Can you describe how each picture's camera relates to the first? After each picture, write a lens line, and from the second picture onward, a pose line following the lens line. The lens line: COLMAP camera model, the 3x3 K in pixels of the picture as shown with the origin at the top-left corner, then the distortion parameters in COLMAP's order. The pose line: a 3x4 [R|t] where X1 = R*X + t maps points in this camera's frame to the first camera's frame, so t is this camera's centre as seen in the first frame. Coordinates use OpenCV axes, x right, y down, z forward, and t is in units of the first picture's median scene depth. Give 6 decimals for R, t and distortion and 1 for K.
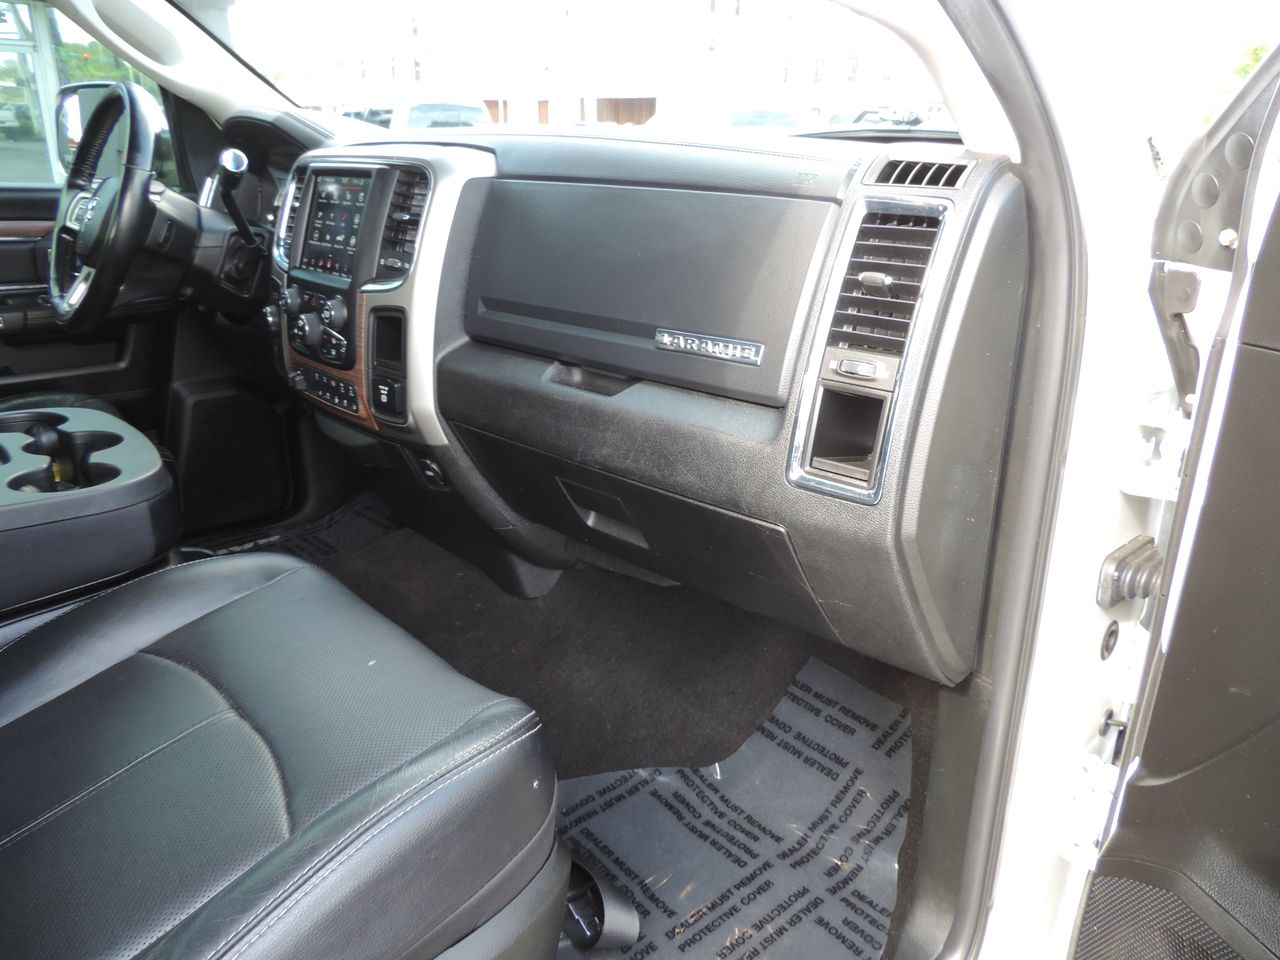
lens RADIAL K [[892.4, 0, 643.2], [0, 892.4, 482.4], [0, 0, 1]] dist [-0.028949, 0.002527]
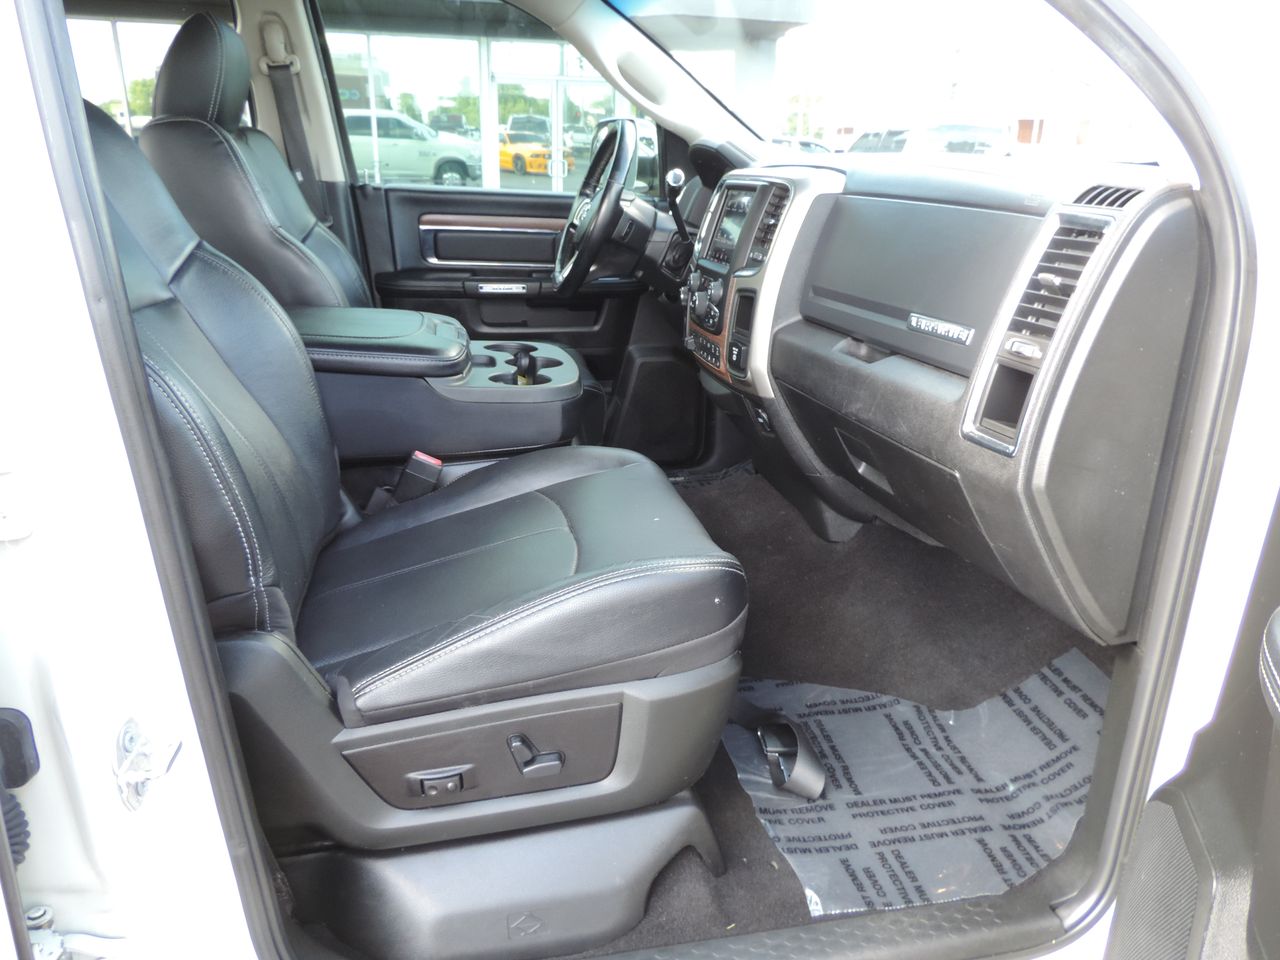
lens RADIAL K [[887.3, 0, 639.7], [0, 887.3, 481.6], [0, 0, 1]] dist [-0.055918, -0.001546]
pose [[0.856703, 0.169319, -0.487229, 0.258098], [-0.176877, 0.983749, 0.030860, 0.070612], [0.484536, 0.059742, 0.872729, -0.202981]]
